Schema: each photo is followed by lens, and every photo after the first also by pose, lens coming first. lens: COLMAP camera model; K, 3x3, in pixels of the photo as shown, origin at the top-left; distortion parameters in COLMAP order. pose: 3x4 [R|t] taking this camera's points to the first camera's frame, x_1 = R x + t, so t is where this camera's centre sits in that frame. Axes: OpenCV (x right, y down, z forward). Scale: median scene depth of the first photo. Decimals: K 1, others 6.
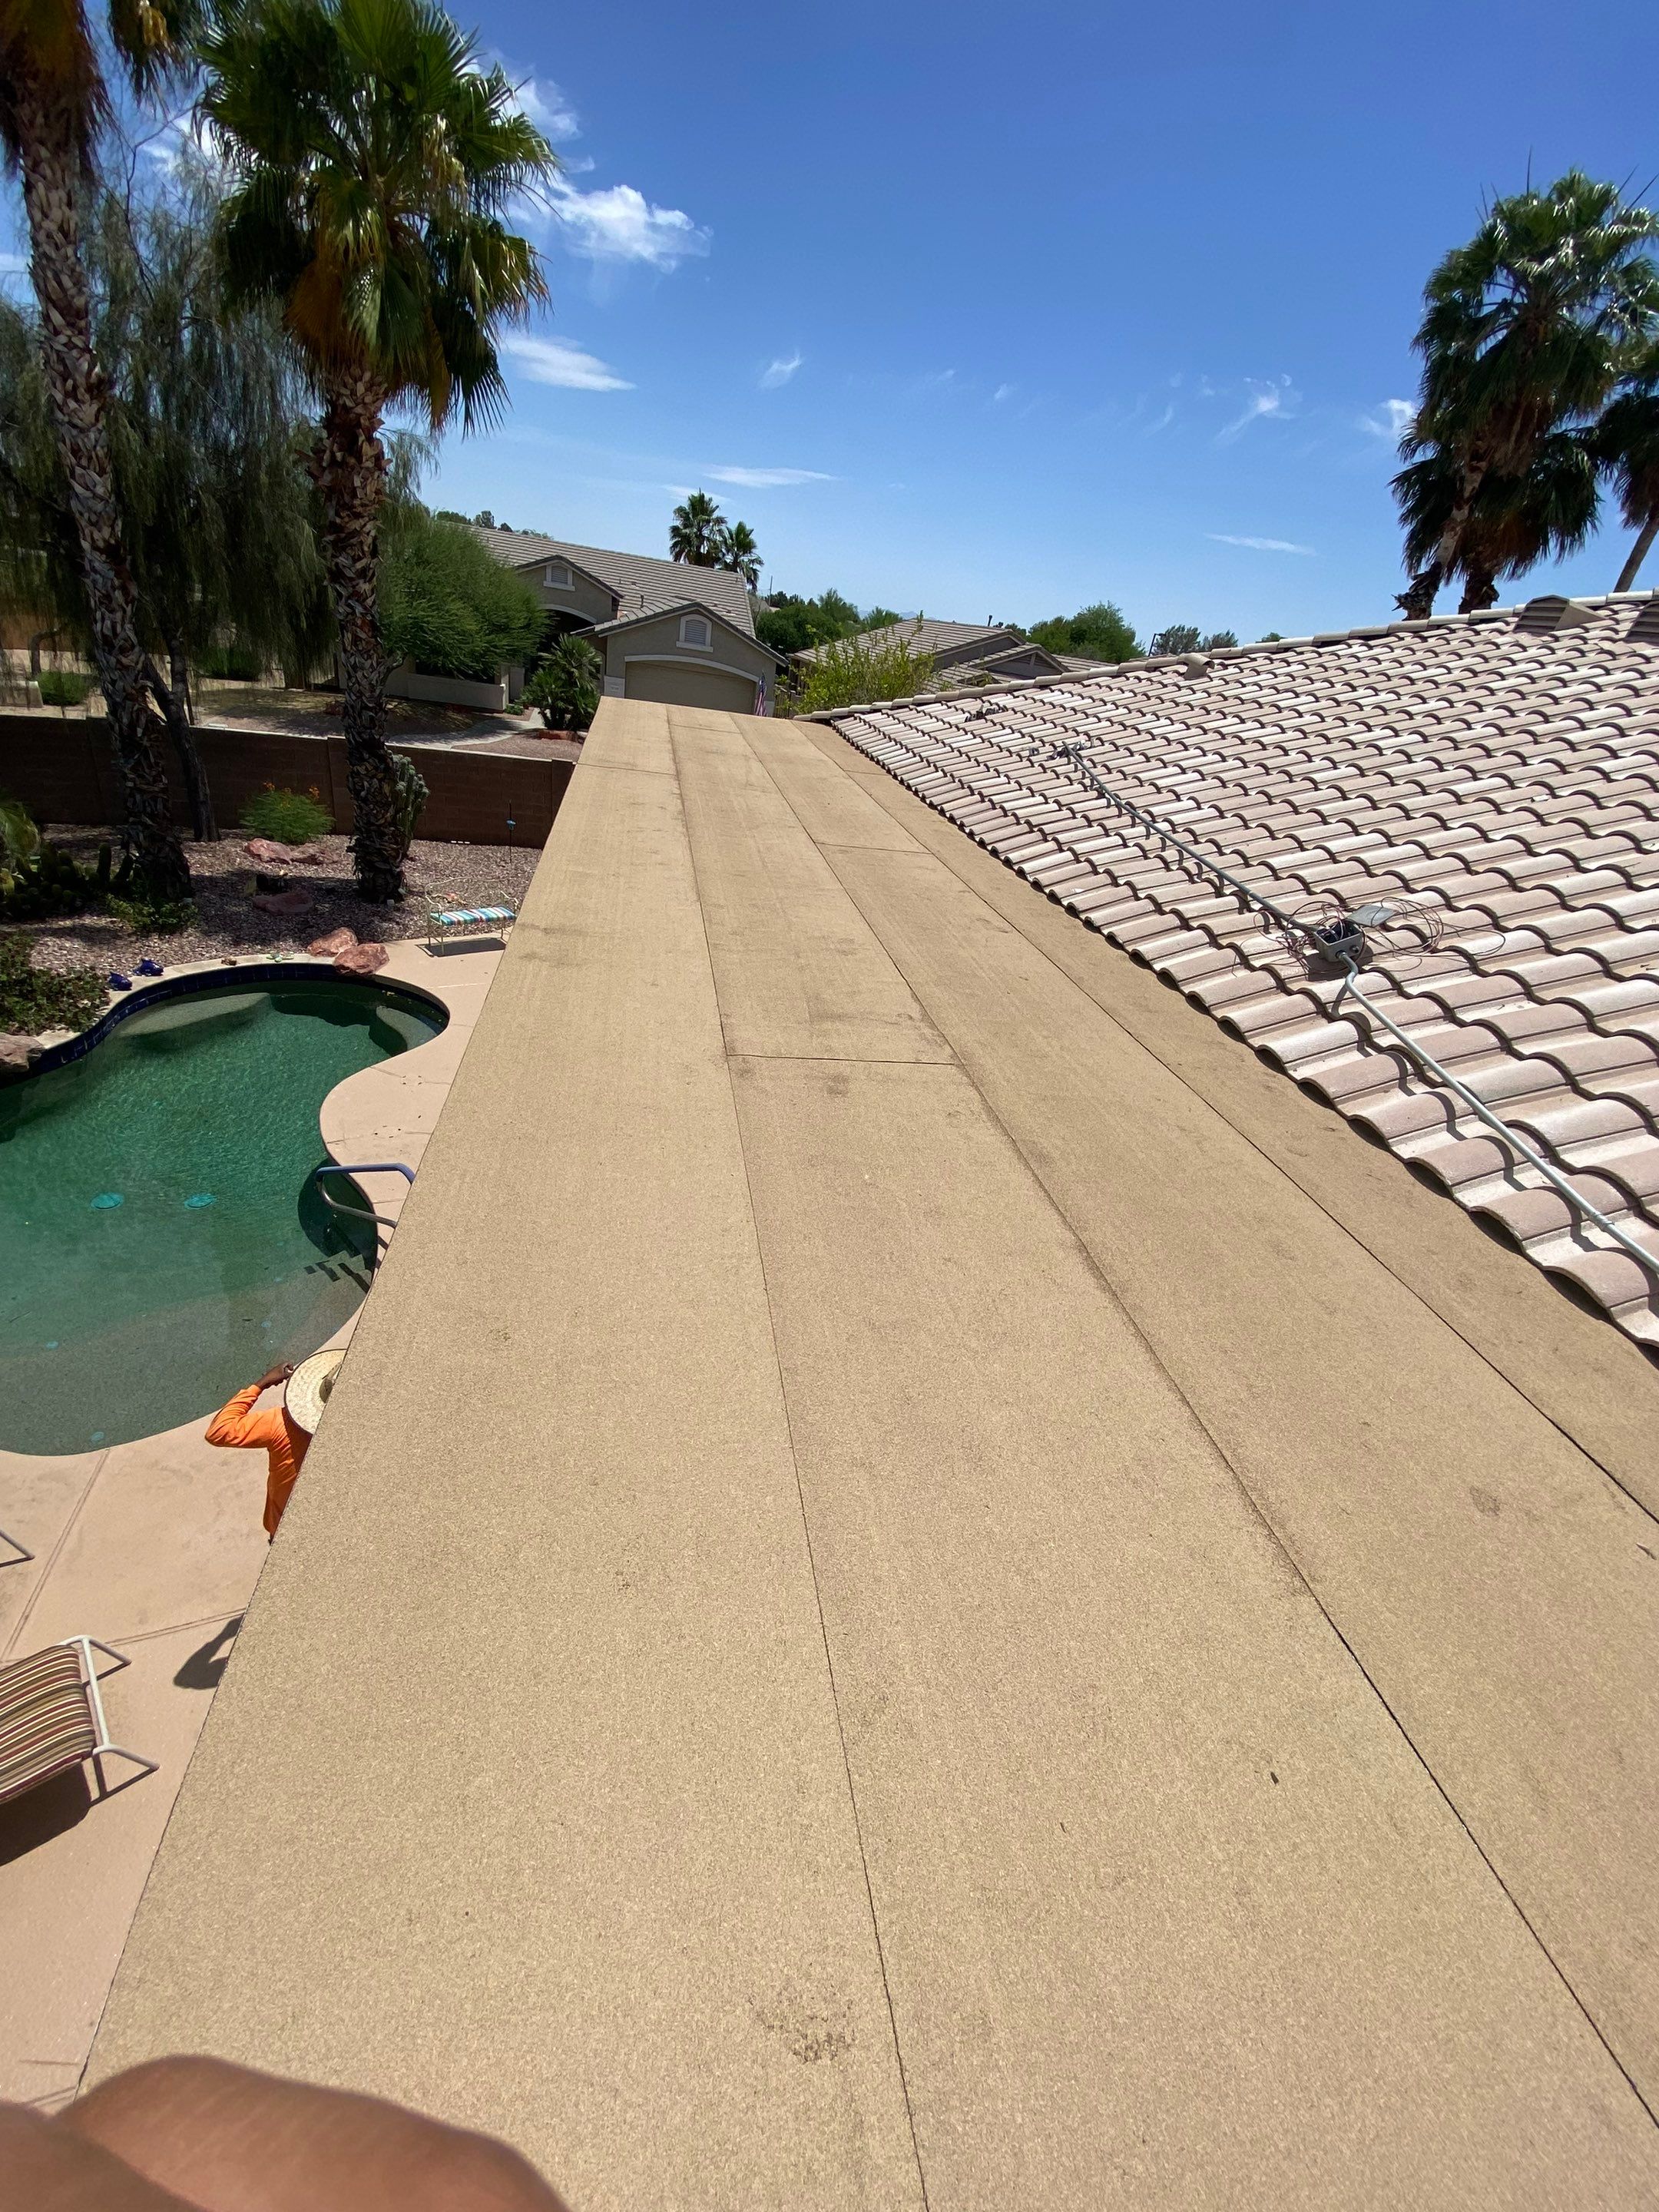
lens RADIAL K [[889.9, 0, 829.5], [0, 889.9, 1106.0], [0, 0, 1]] dist [-0.024906, -0.000210]
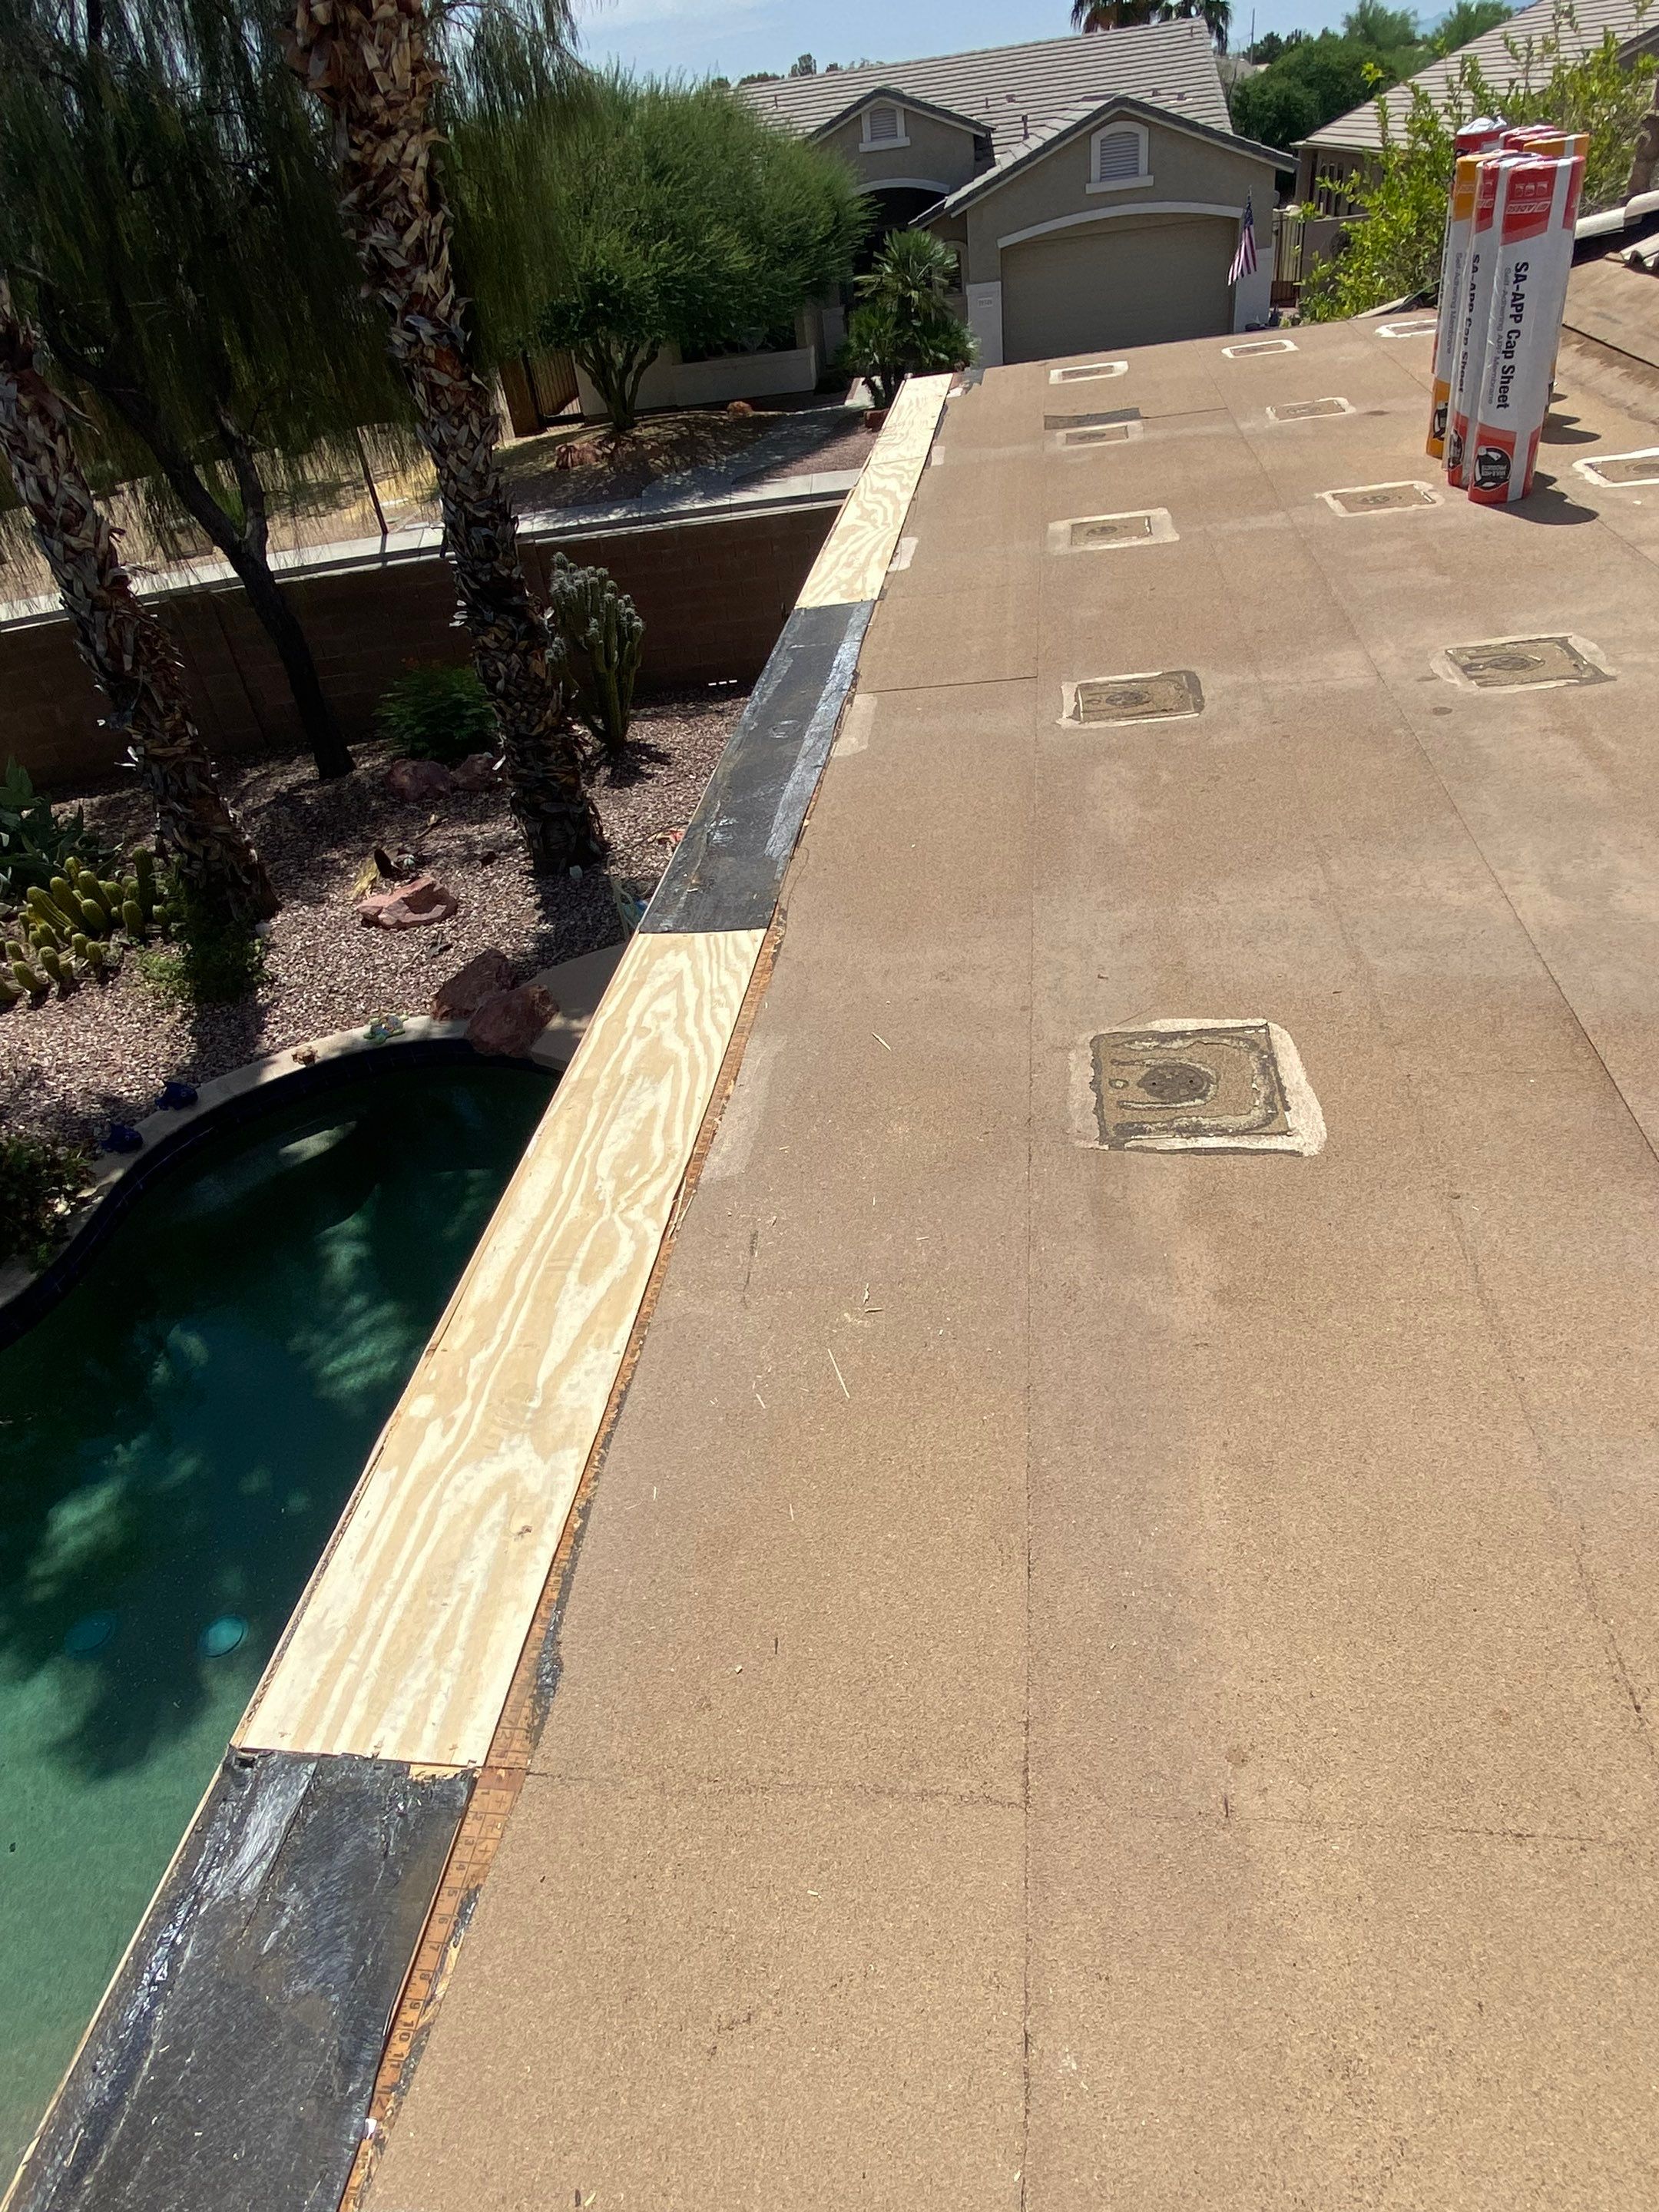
lens RADIAL K [[1280.5, 0, 829.5], [0, 1280.5, 1106.0], [0, 0, 1]] dist [0.004011, -0.017899]
pose [[0.915153, -0.023973, -0.402392, -0.033654], [0.081392, 0.988659, 0.126207, -0.190614], [0.394803, -0.148251, 0.906726, 0.343502]]
